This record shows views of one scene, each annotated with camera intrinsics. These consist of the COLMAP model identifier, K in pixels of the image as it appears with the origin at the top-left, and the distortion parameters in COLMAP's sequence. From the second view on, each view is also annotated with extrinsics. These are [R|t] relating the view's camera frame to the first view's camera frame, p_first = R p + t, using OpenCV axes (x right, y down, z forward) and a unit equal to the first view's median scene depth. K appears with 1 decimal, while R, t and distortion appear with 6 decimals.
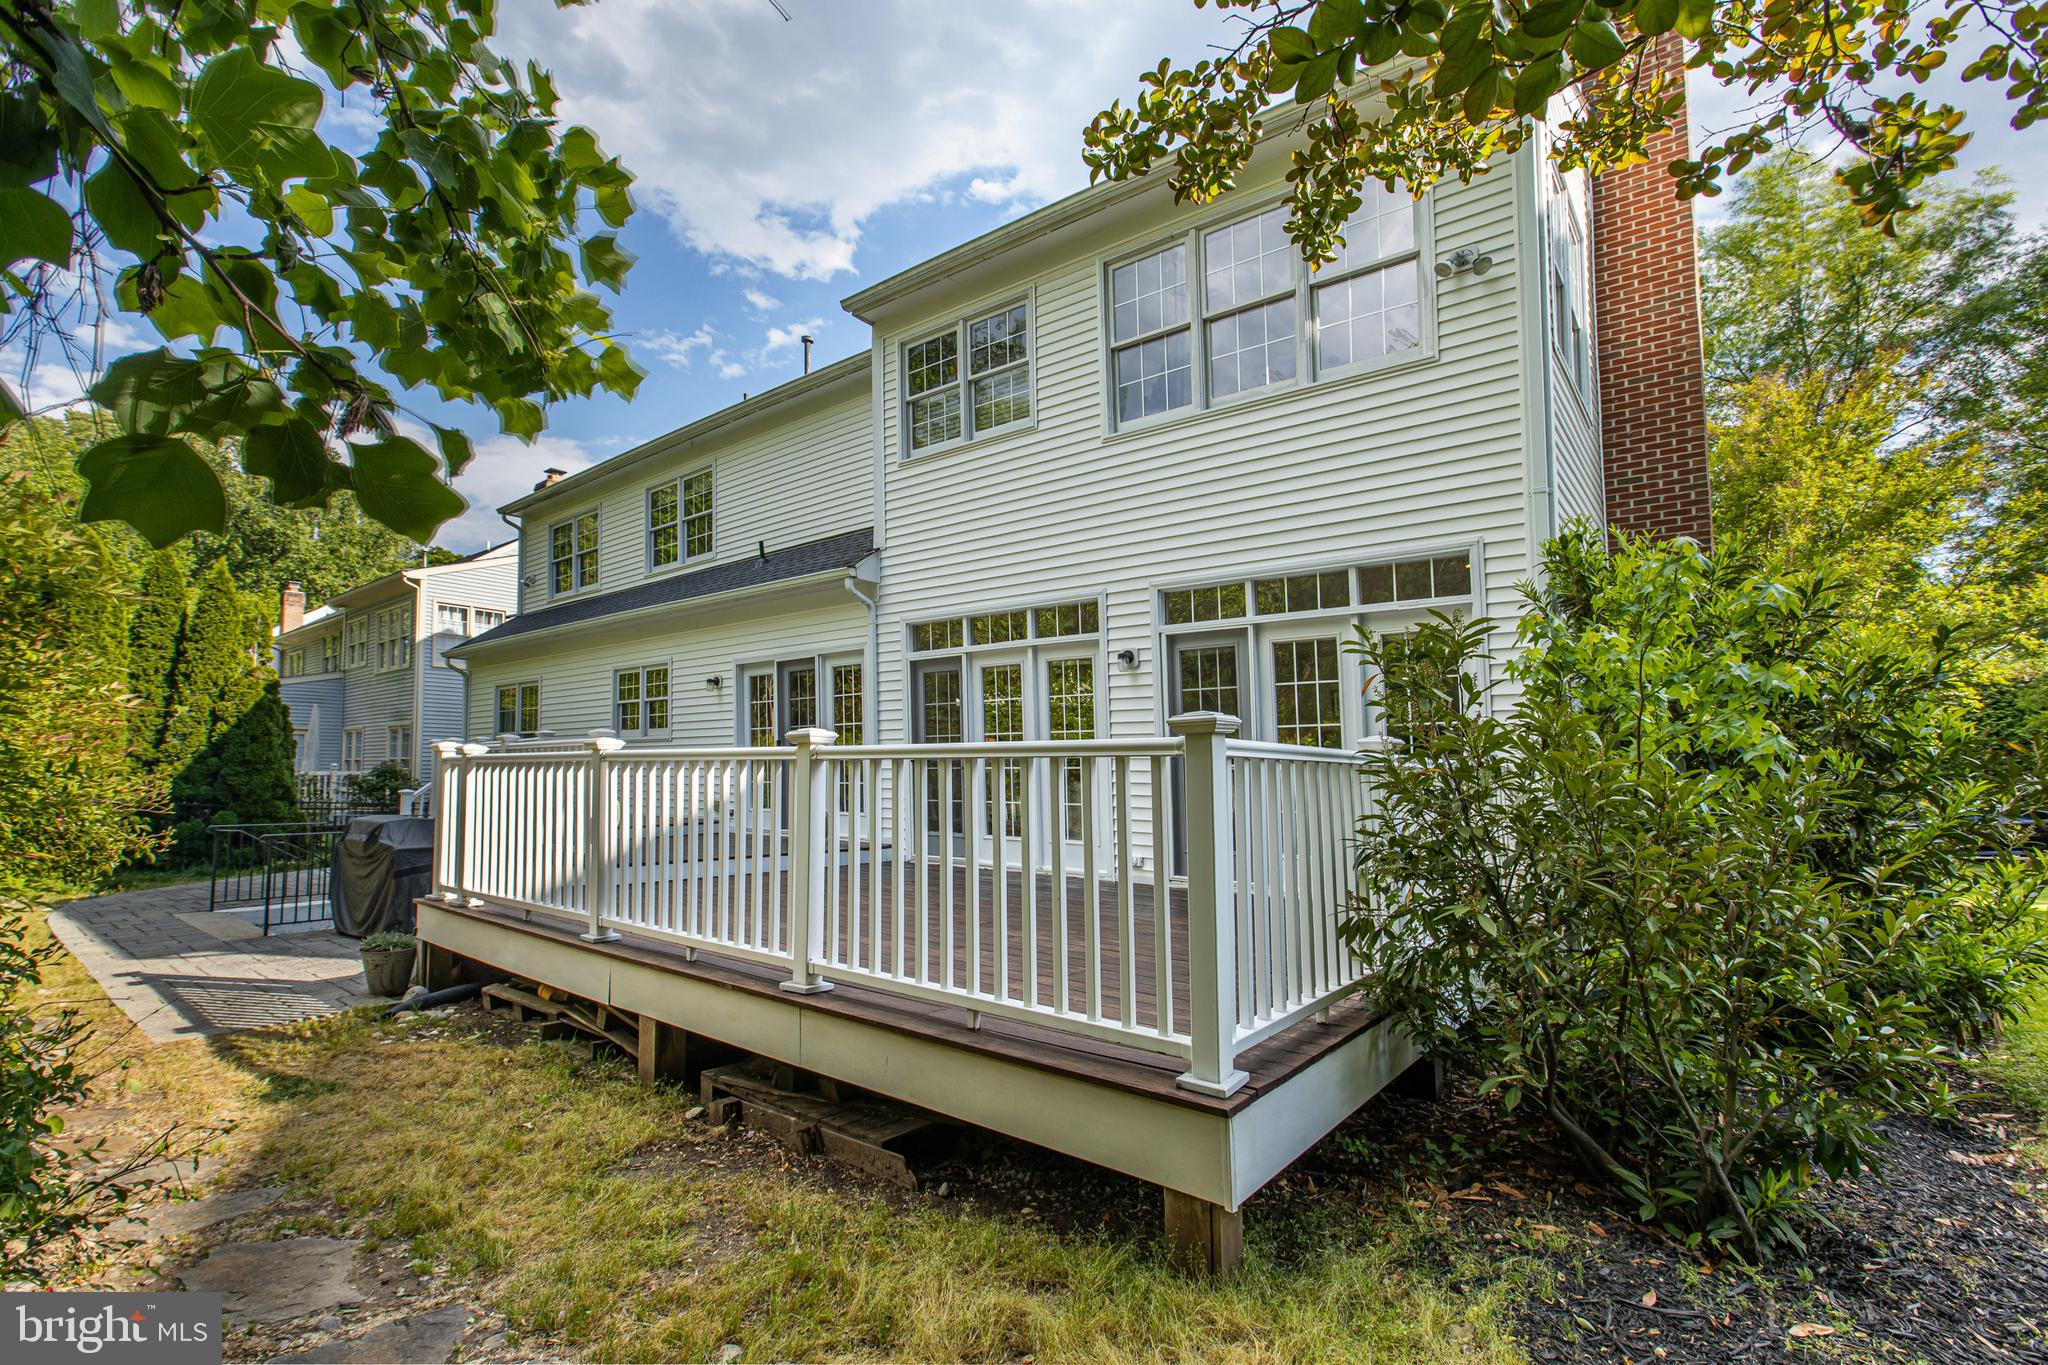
lens RADIAL K [[913.6, 0, 1025.7], [0, 913.6, 720.9], [0, 0, 1]] dist [-0.002743, -0.015496]
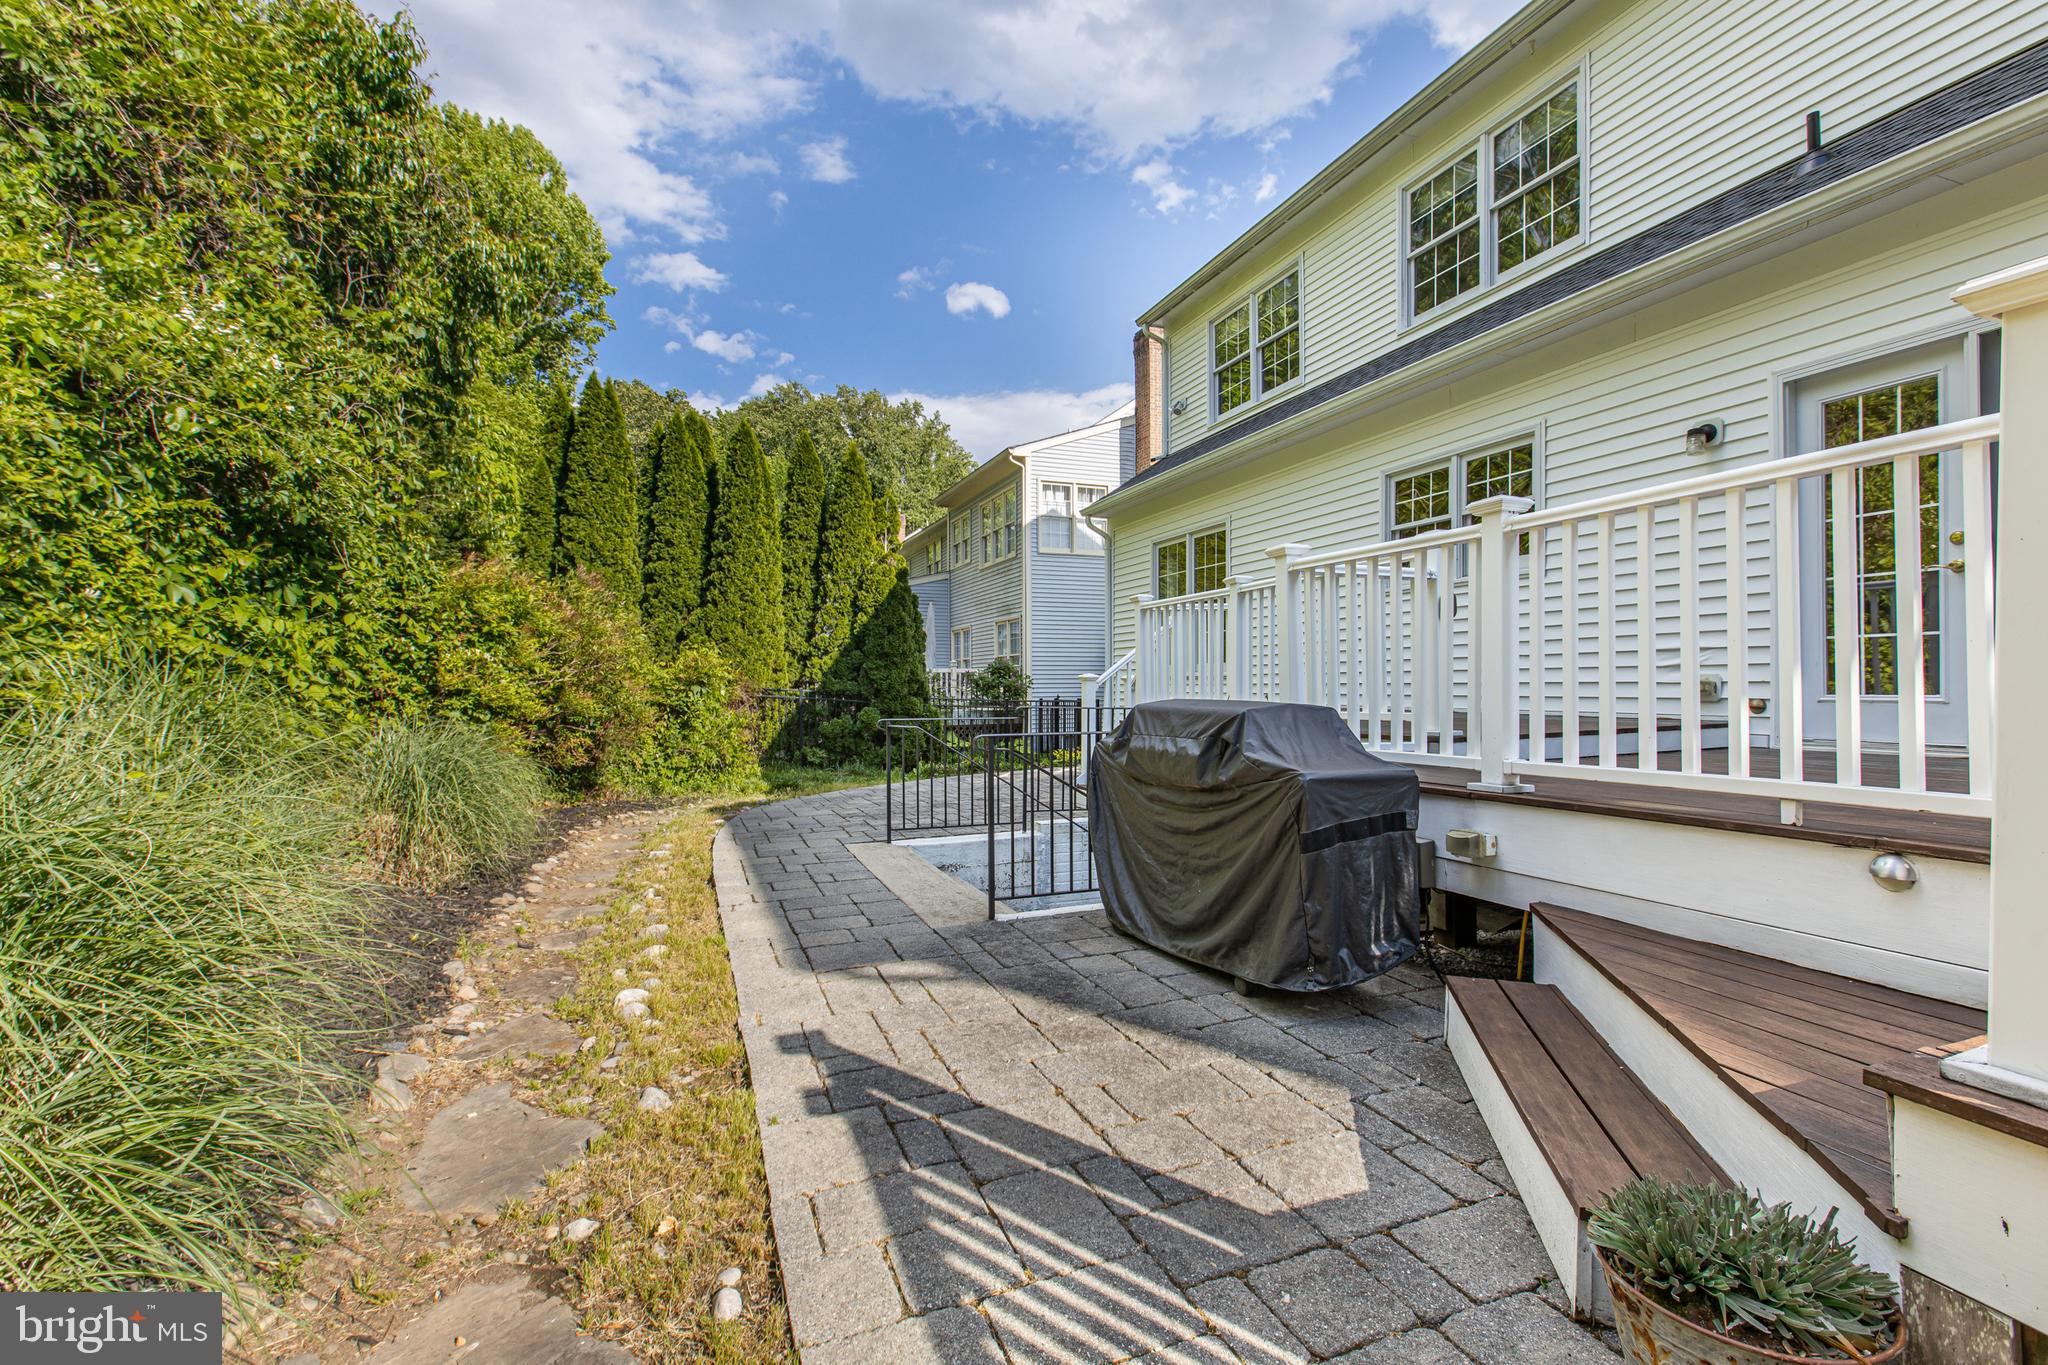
lens RADIAL K [[912.3, 0, 1018.6], [0, 912.3, 691.5], [0, 0, 1]] dist [-0.000059, -0.000884]
pose [[0.859326, -0.002493, -0.511422, -0.270029], [0.036632, 0.997720, 0.056688, 0.035101], [0.510114, -0.067448, 0.857458, 0.269212]]
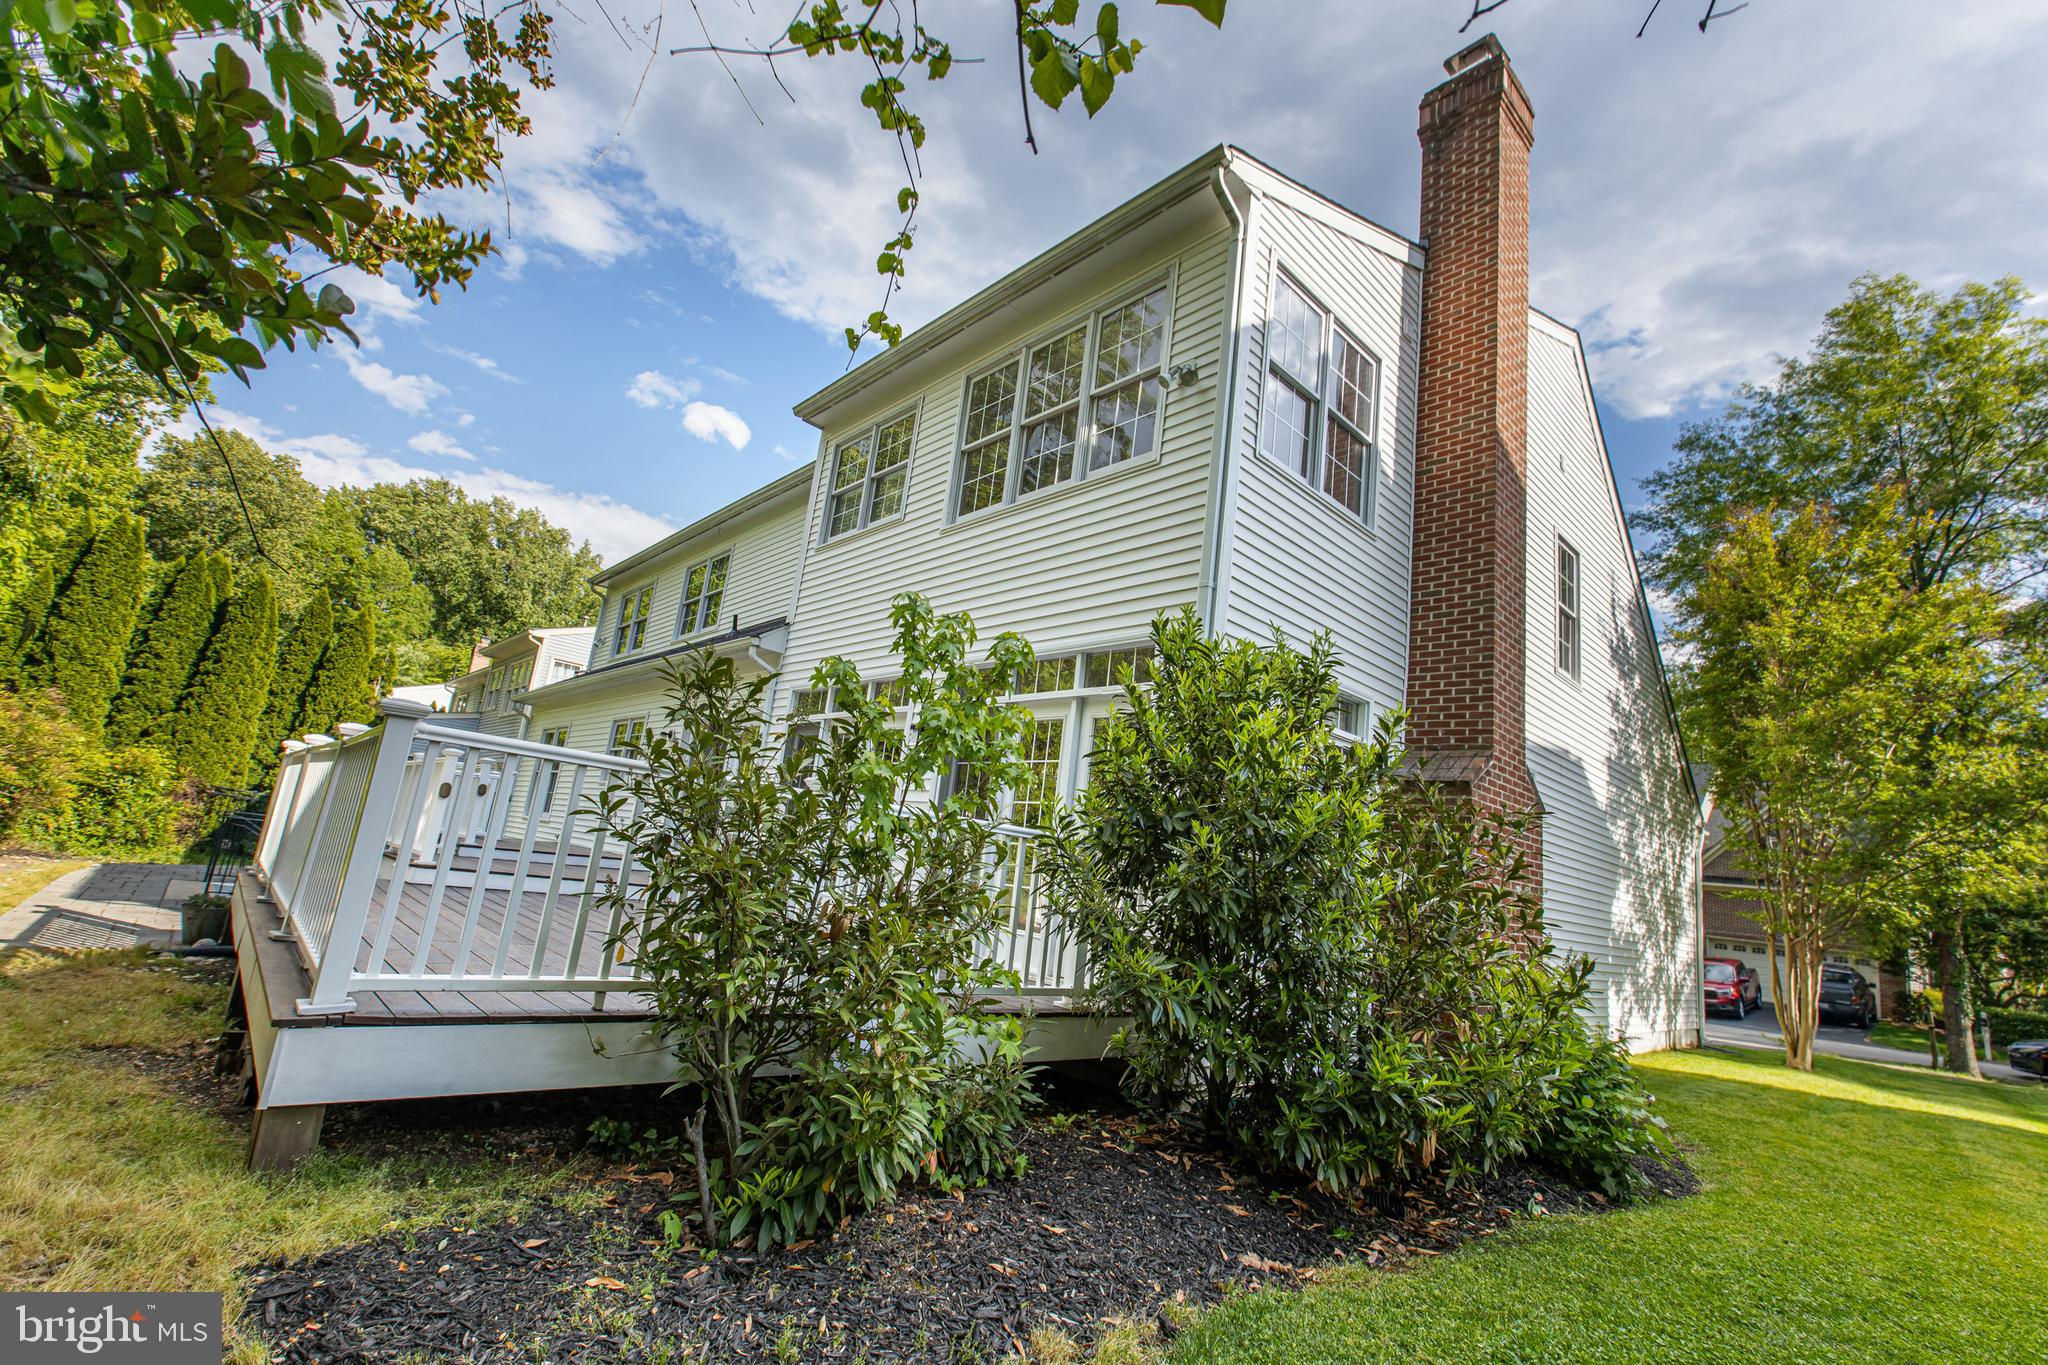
lens RADIAL K [[912.3, 0, 1018.6], [0, 912.3, 691.5], [0, 0, 1]] dist [-0.000059, -0.000884]
pose [[0.979199, 0.080531, -0.186236, 0.198413], [-0.107966, 0.983932, -0.142204, 0.012899], [0.171792, 0.159353, 0.972160, -0.008151]]
